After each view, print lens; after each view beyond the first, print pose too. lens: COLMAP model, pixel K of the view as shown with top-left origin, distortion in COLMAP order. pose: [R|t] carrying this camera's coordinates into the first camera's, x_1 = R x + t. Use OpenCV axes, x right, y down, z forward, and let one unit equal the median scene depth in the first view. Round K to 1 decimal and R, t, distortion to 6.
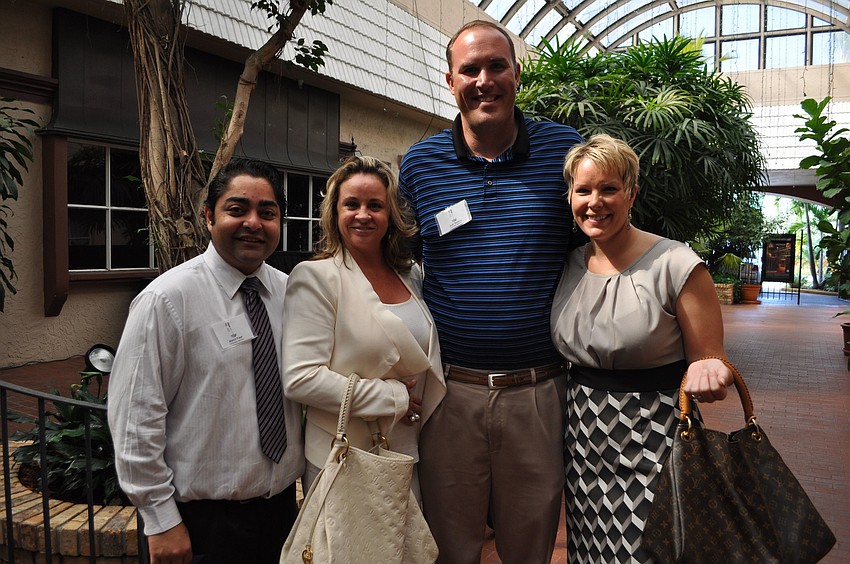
lens RADIAL K [[648.6, 0, 425.0], [0, 648.6, 282.0], [0, 0, 1]] dist [-0.073953, -0.008242]
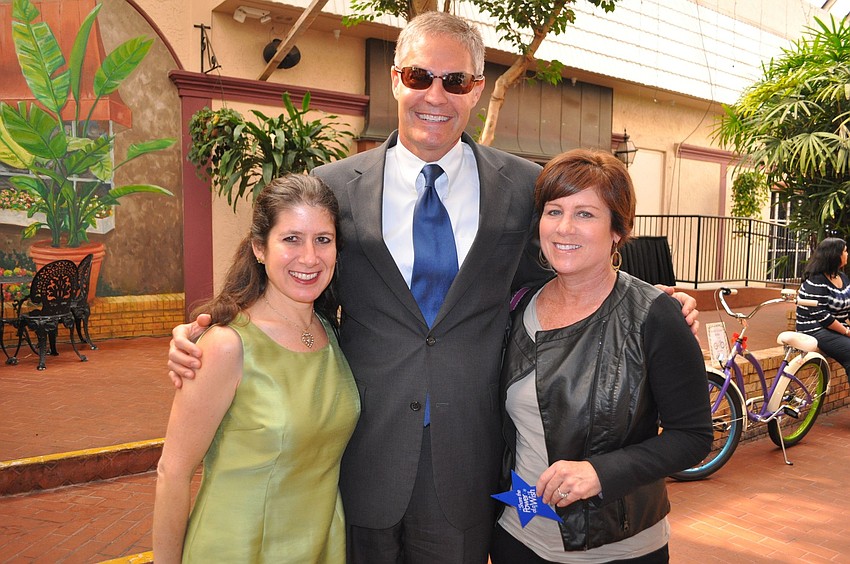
lens RADIAL K [[648.6, 0, 425.0], [0, 648.6, 282.0], [0, 0, 1]] dist [-0.073953, -0.008242]
pose [[0.901789, 0.037479, -0.430549, 0.076476], [-0.030564, 0.999269, 0.022969, 0.013905], [0.431095, -0.007554, 0.902275, -0.108281]]
